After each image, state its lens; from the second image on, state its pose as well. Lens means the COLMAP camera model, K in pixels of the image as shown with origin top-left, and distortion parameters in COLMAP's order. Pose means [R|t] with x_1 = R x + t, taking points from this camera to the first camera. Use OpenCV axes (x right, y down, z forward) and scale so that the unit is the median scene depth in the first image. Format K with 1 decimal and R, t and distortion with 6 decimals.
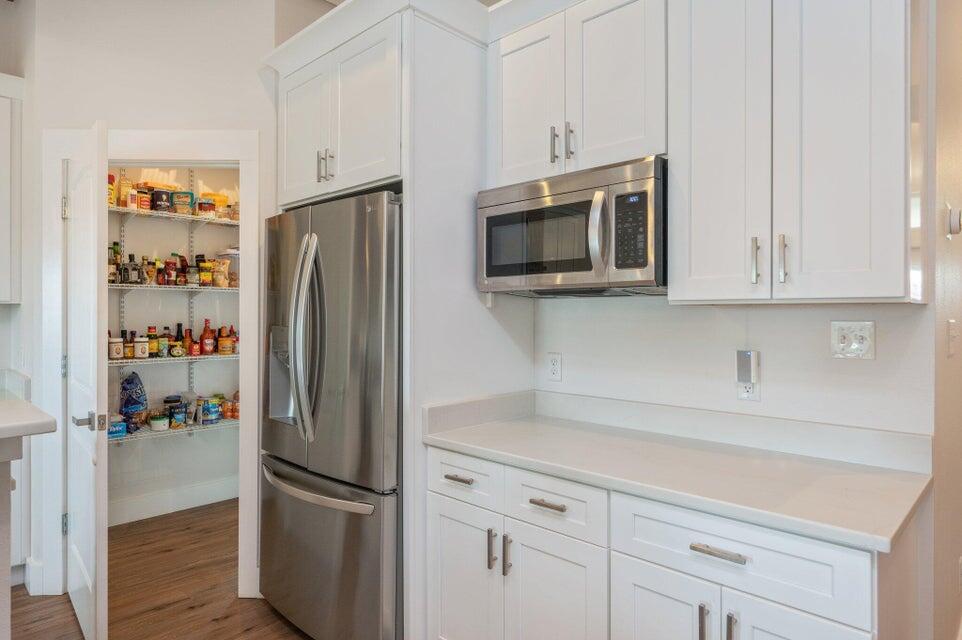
lens RADIAL K [[576.4, 0, 484.6], [0, 576.4, 307.5], [0, 0, 1]] dist [0.002910, 0.000450]
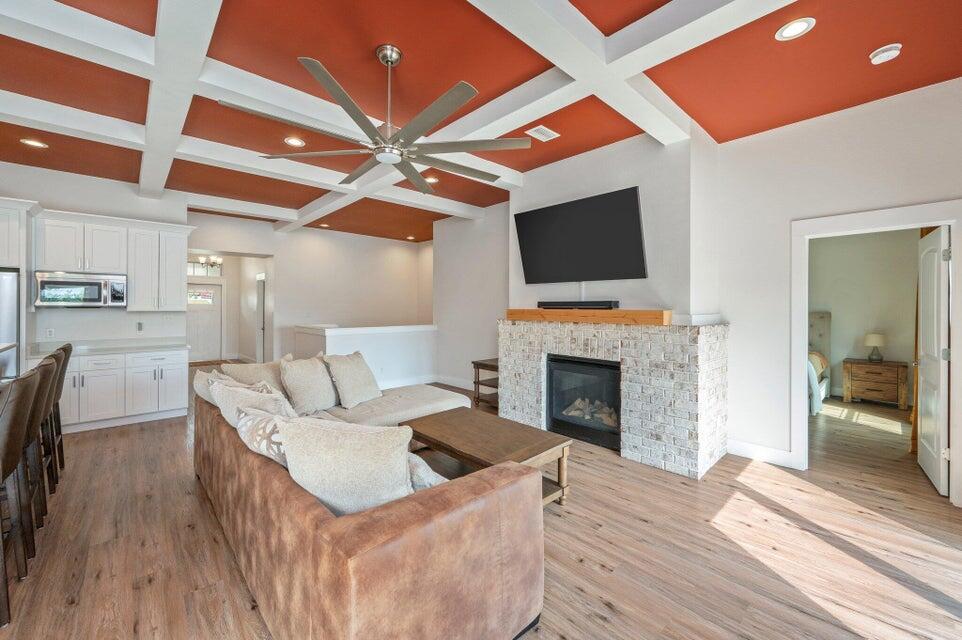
lens RADIAL K [[384.5, 0, 476.3], [0, 384.5, 306.7], [0, 0, 1]] dist [0.000969, 0.000156]
pose [[0.064322, 0.010351, 0.997876, -2.139629], [-0.004727, 0.999938, -0.010067, -0.022524], [-0.997918, -0.004070, 0.064367, -1.557235]]
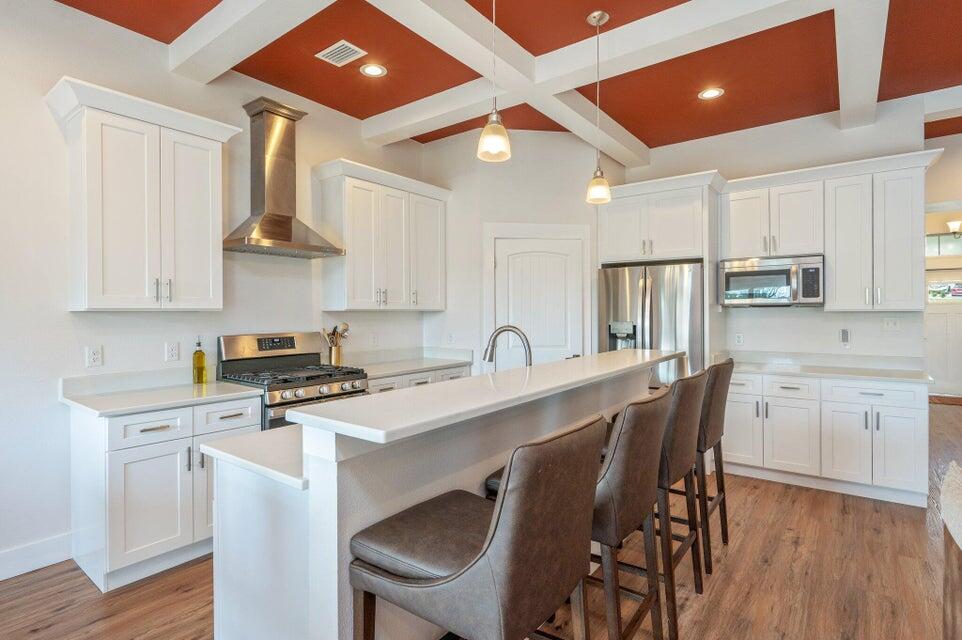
lens RADIAL K [[482.6, 0, 488.8], [0, 482.6, 313.2], [0, 0, 1]] dist [-0.009700, 0.000240]
pose [[0.992678, 0.000514, 0.120788, -1.381068], [-0.000890, 0.999995, 0.003060, -0.002887], [-0.120786, -0.003145, 0.992674, -0.914009]]
